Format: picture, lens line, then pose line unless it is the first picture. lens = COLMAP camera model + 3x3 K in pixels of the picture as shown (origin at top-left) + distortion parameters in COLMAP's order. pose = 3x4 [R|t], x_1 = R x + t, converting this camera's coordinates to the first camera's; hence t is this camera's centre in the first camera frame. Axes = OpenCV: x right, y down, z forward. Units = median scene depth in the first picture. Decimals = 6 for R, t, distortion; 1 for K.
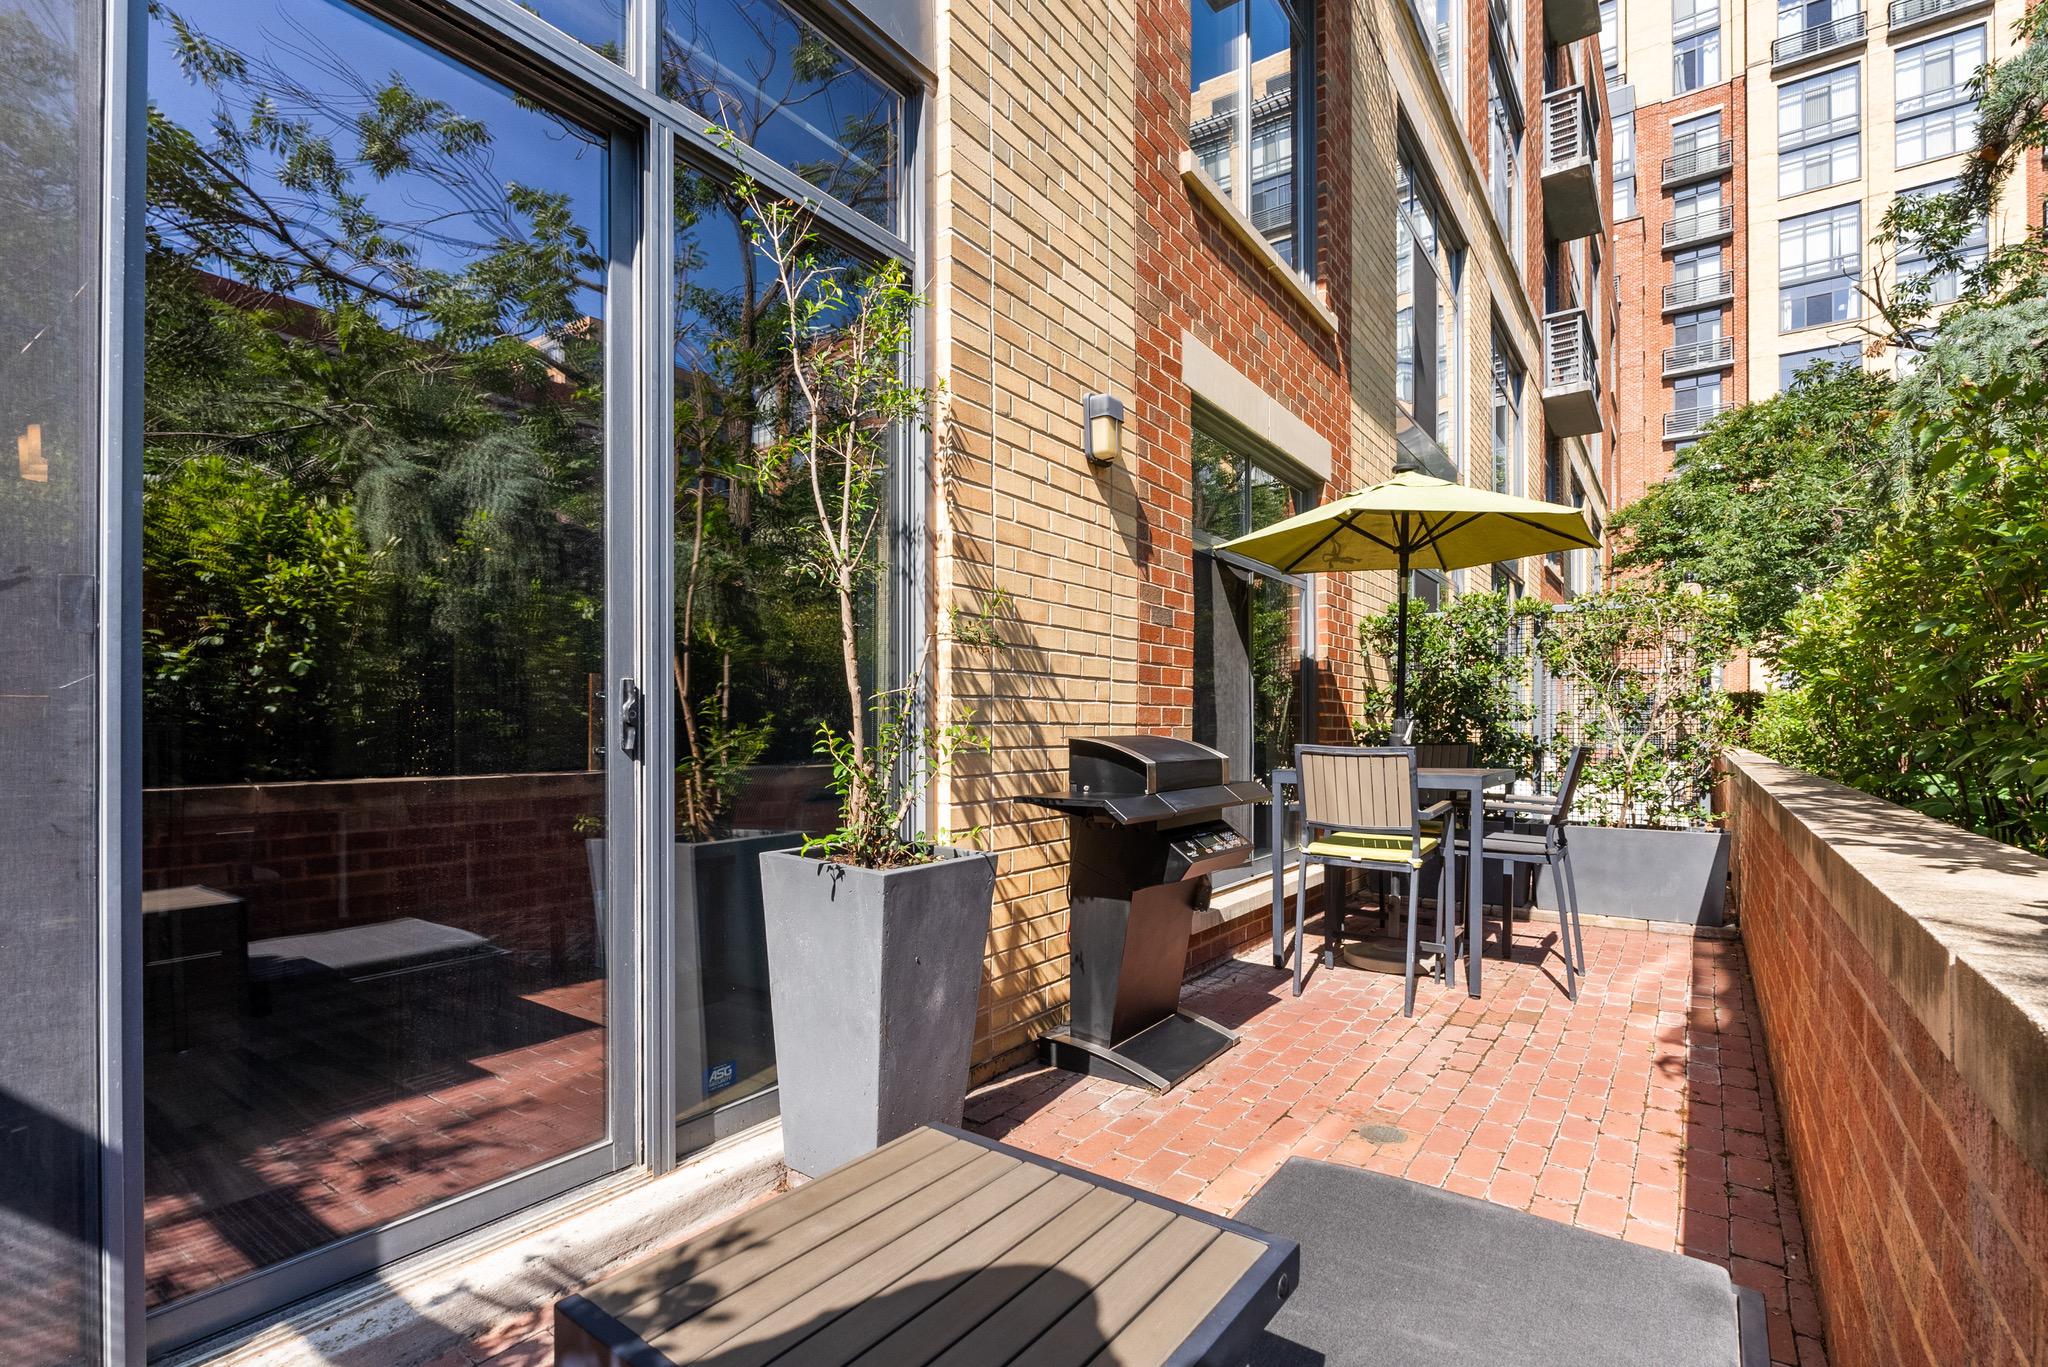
lens RADIAL K [[932.5, 0, 1040.9], [0, 932.5, 727.6], [0, 0, 1]] dist [-0.014159, 0.005010]
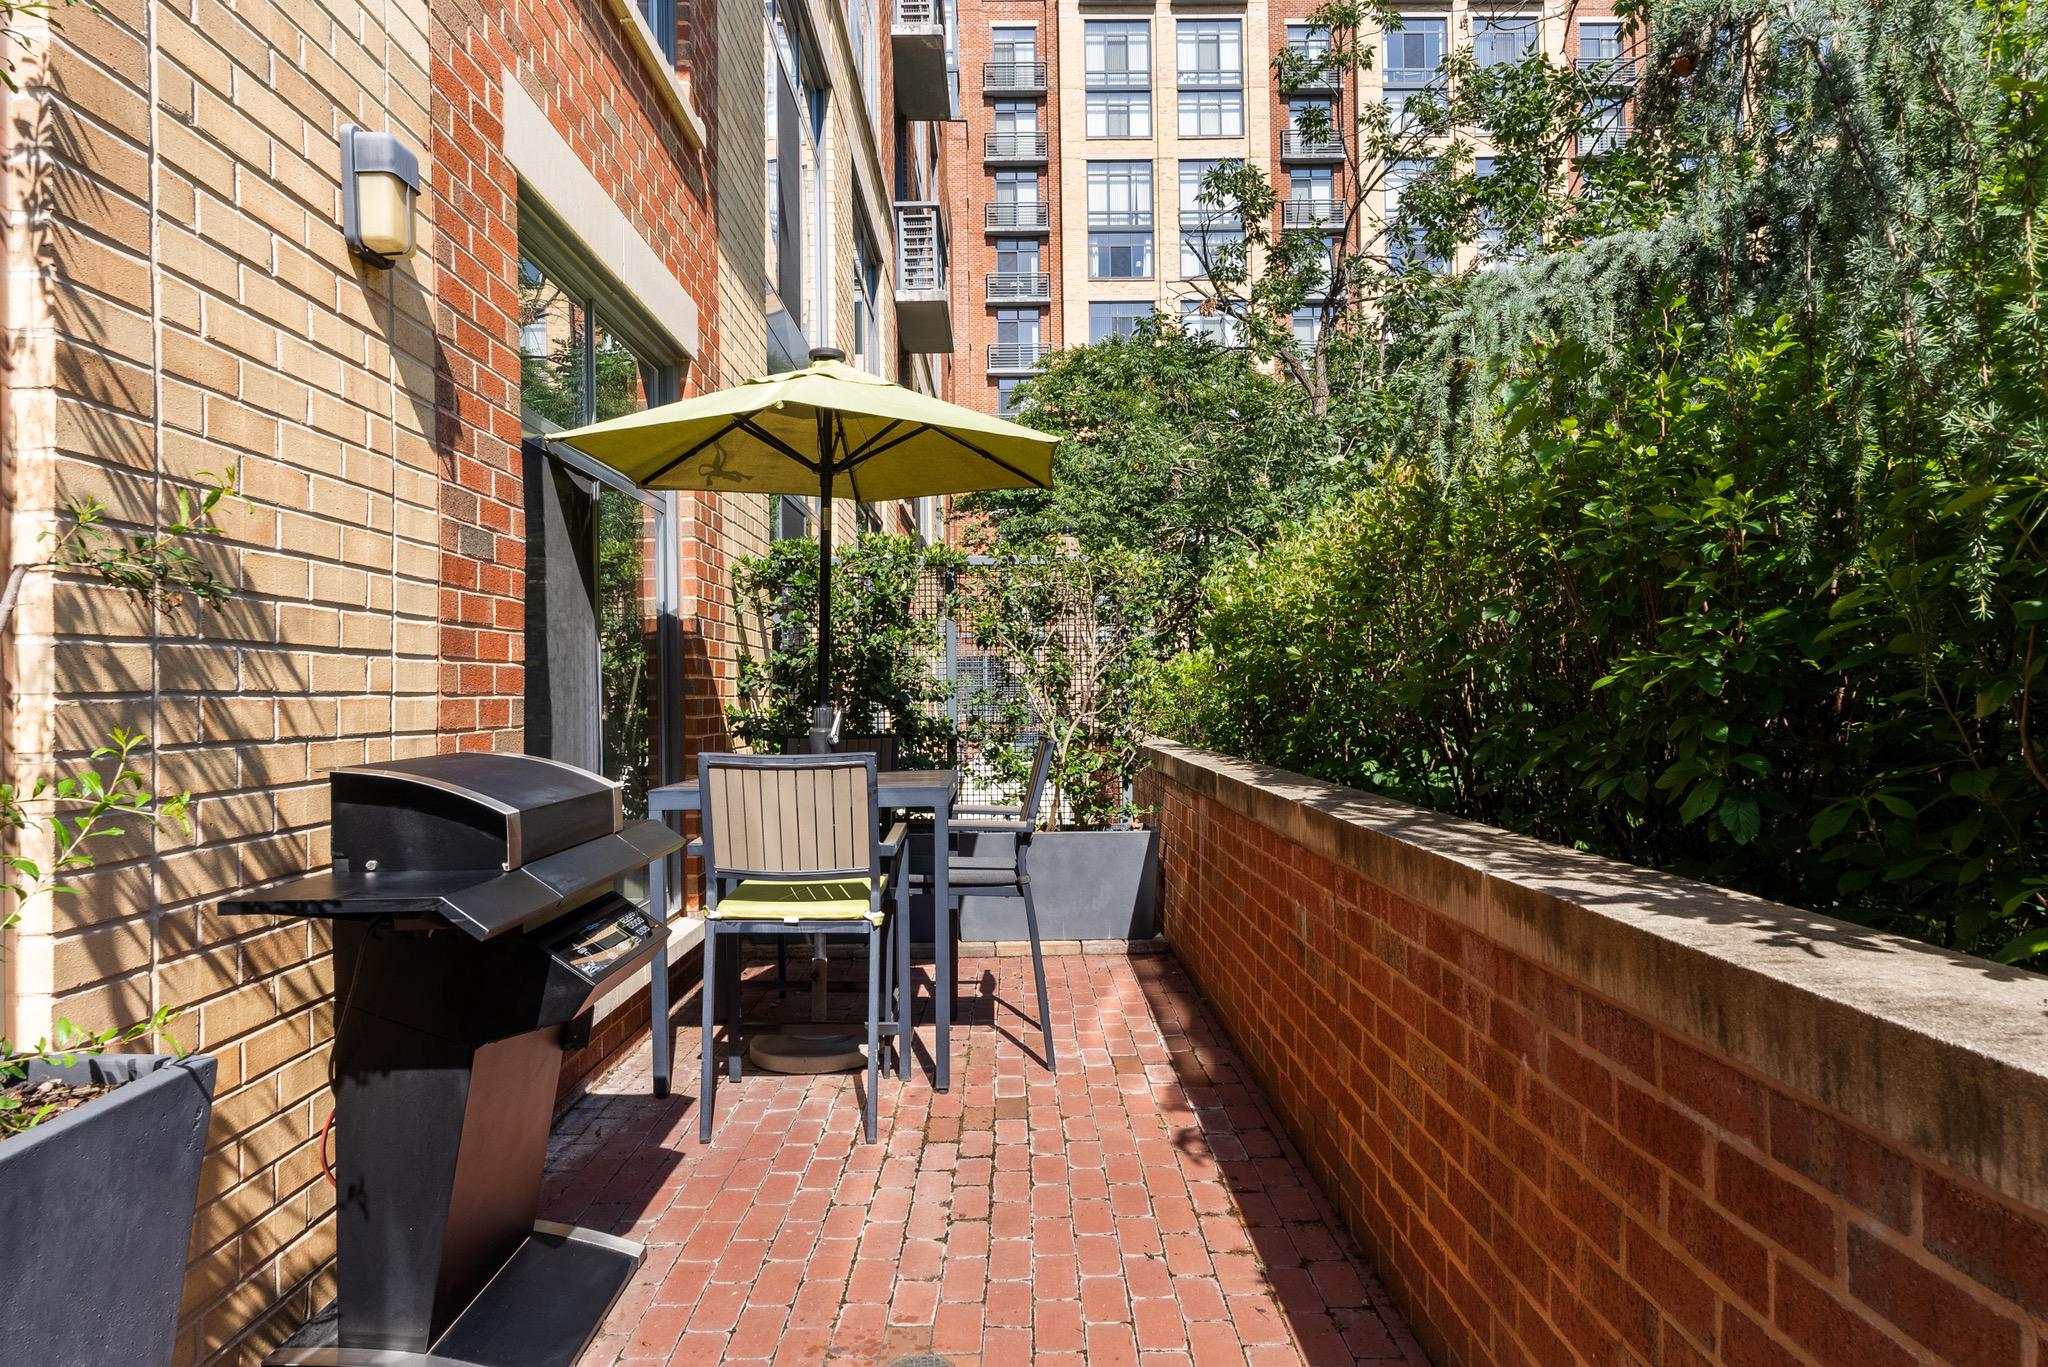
lens RADIAL K [[1237.7, 0, 1024.4], [0, 1237.7, 680.2], [0, 0, 1]] dist [-0.004486, 0.002010]
pose [[0.810521, -0.005517, 0.585683, -0.042786], [0.013727, 0.999860, -0.009577, -0.019357], [-0.585548, 0.015802, 0.810483, 0.154607]]
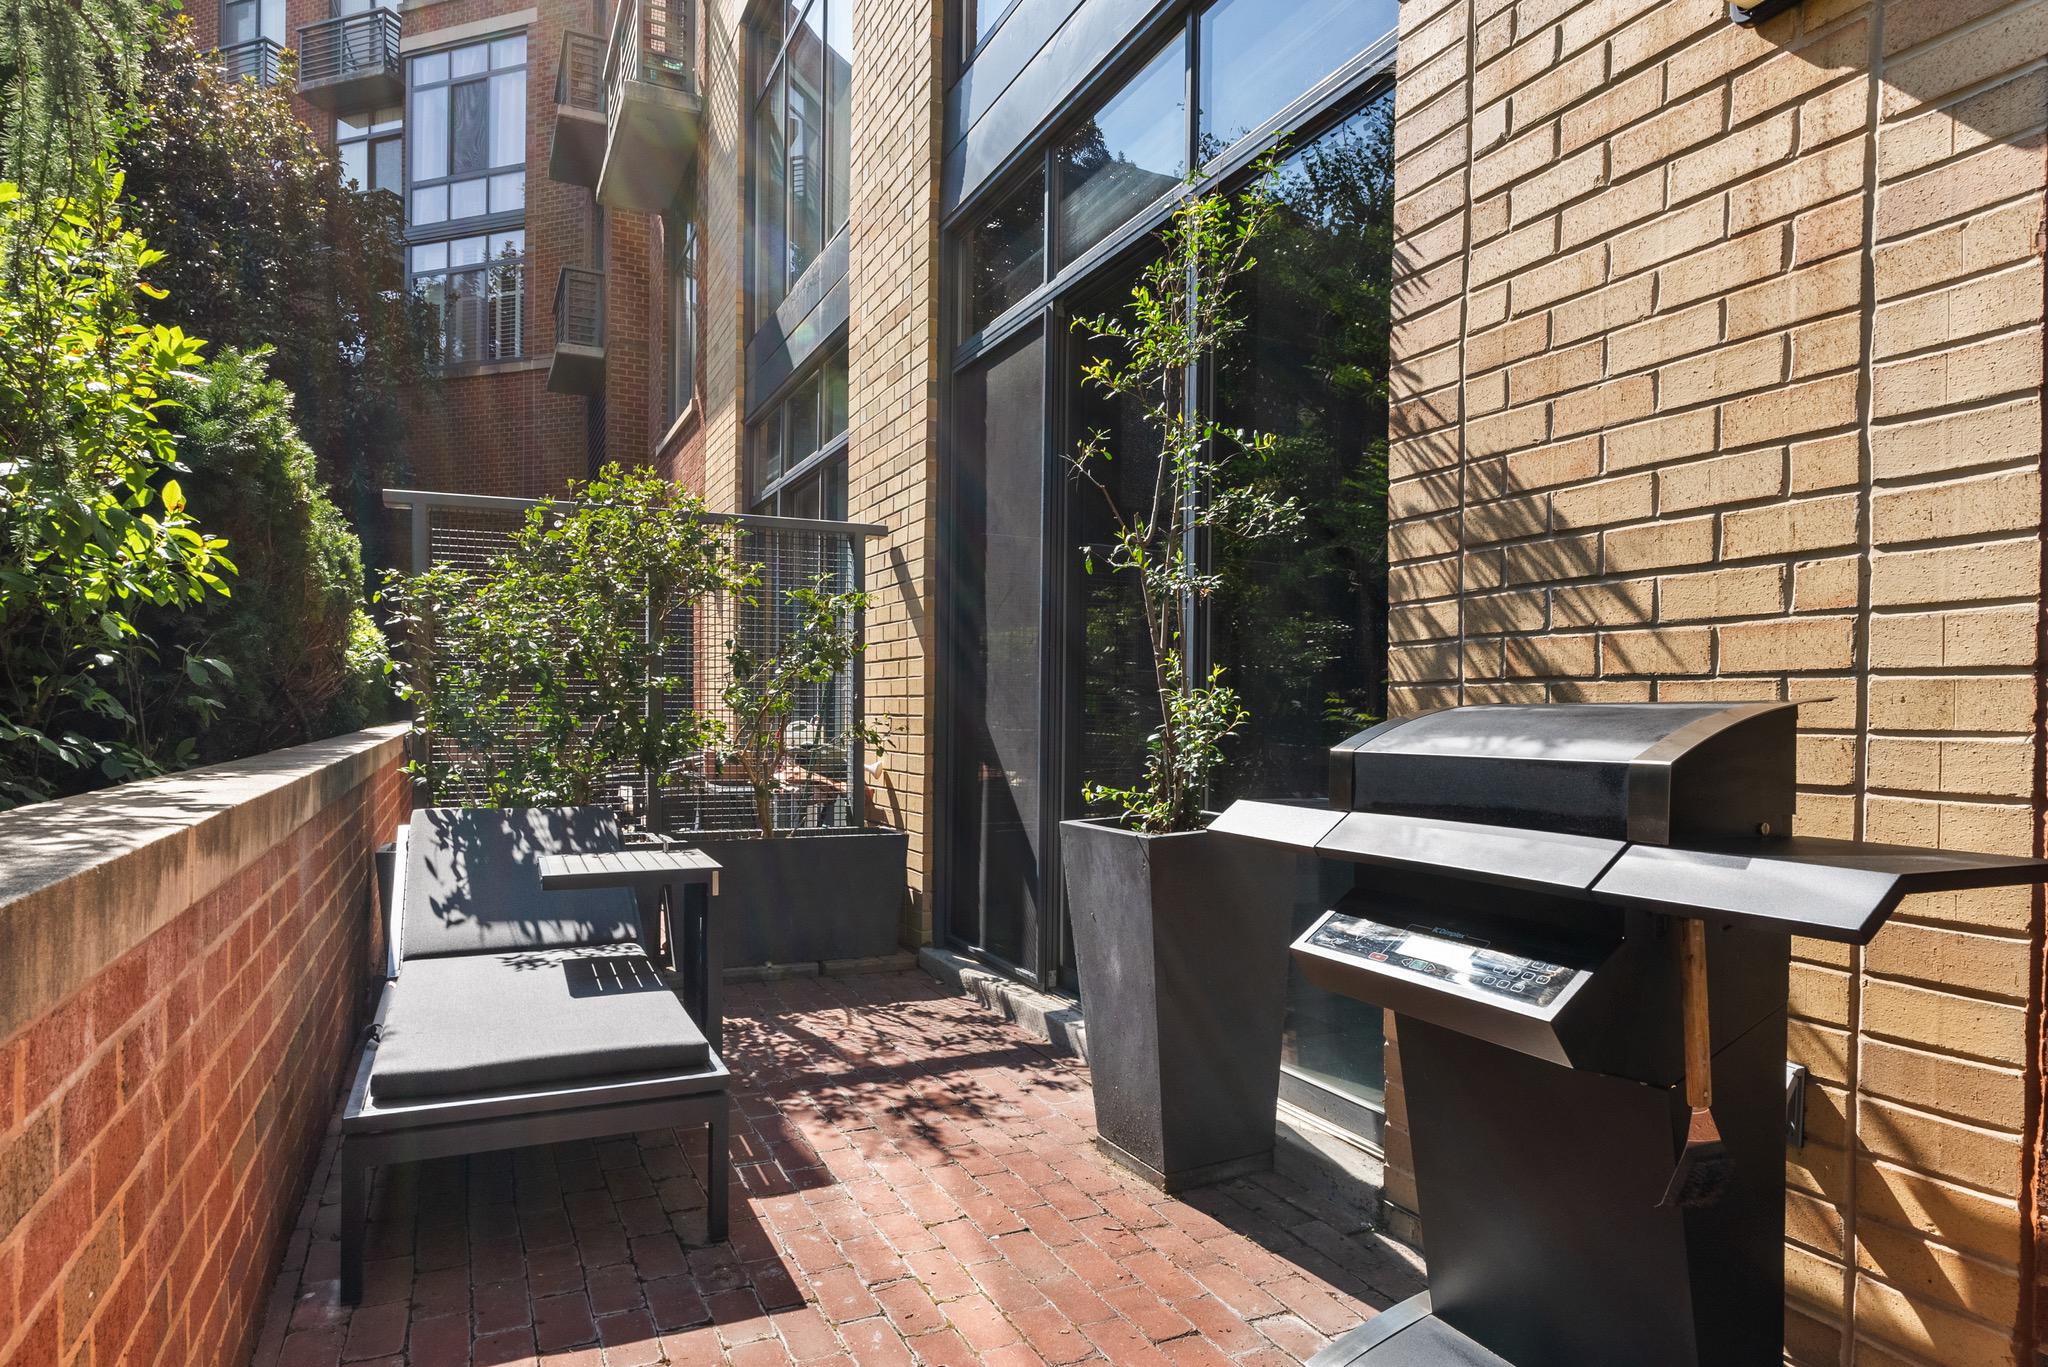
lens RADIAL K [[1201.4, 0, 1021.4], [0, 1201.4, 721.0], [0, 0, 1]] dist [0.021967, -0.000035]
pose [[-0.493089, 0.000510, -0.869979, 0.534805], [-0.008665, 0.999947, 0.005497, 0.013134], [0.869936, 0.010249, -0.493059, 0.789340]]
